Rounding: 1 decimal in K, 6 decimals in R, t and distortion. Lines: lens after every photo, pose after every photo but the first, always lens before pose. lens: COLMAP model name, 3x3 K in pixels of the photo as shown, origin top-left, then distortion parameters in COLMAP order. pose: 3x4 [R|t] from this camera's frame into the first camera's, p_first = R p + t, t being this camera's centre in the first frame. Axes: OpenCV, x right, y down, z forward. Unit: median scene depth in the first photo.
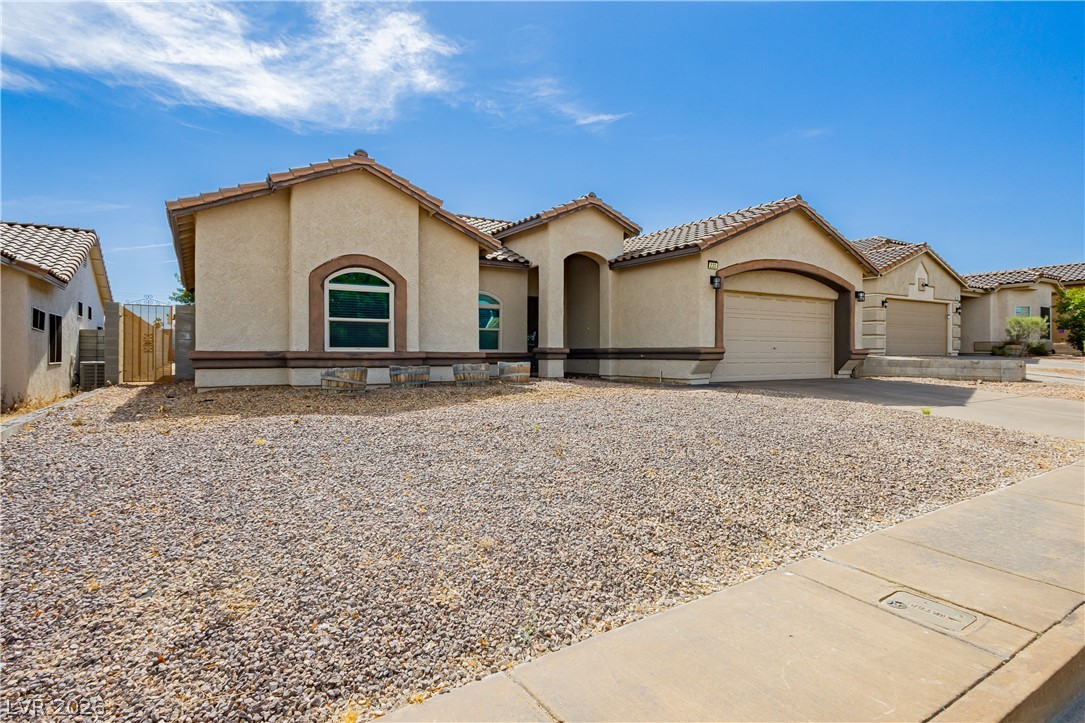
lens RADIAL K [[794.5, 0, 543.5], [0, 794.5, 379.4], [0, 0, 1]] dist [0.018919, -0.013141]
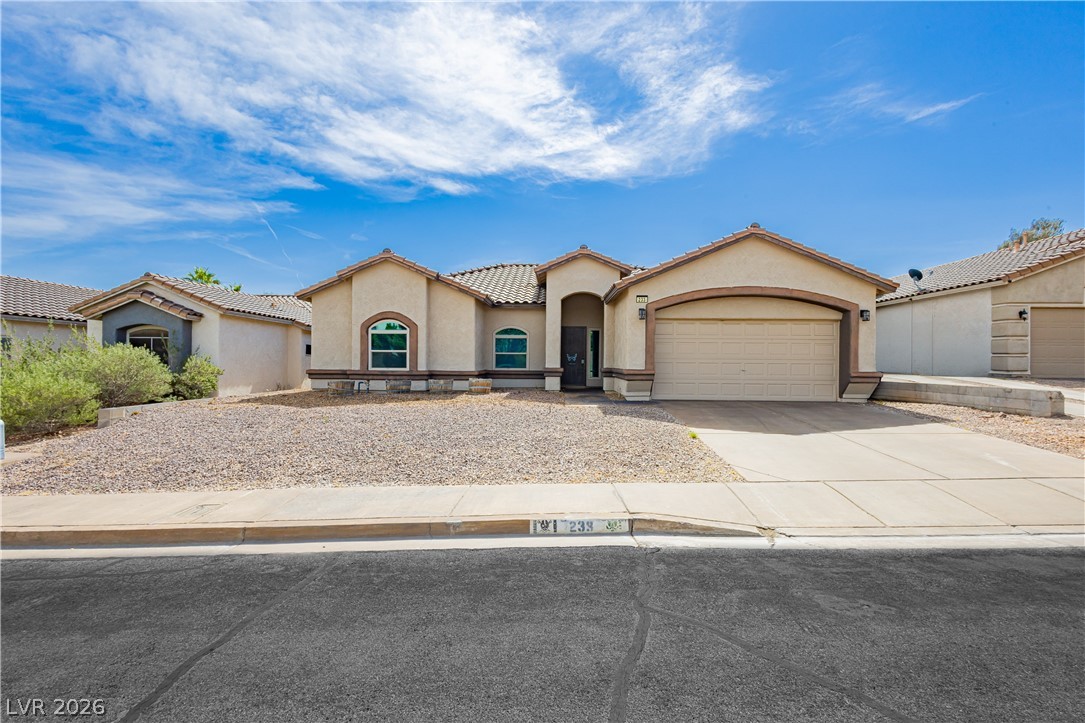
lens RADIAL K [[794.5, 0, 539.9], [0, 794.5, 344.4], [0, 0, 1]] dist [0.018919, -0.013141]
pose [[0.670675, -0.004895, -0.741736, 0.563382], [-0.023723, 0.999325, -0.028045, -0.023677], [0.741372, 0.036405, 0.670106, 0.063209]]
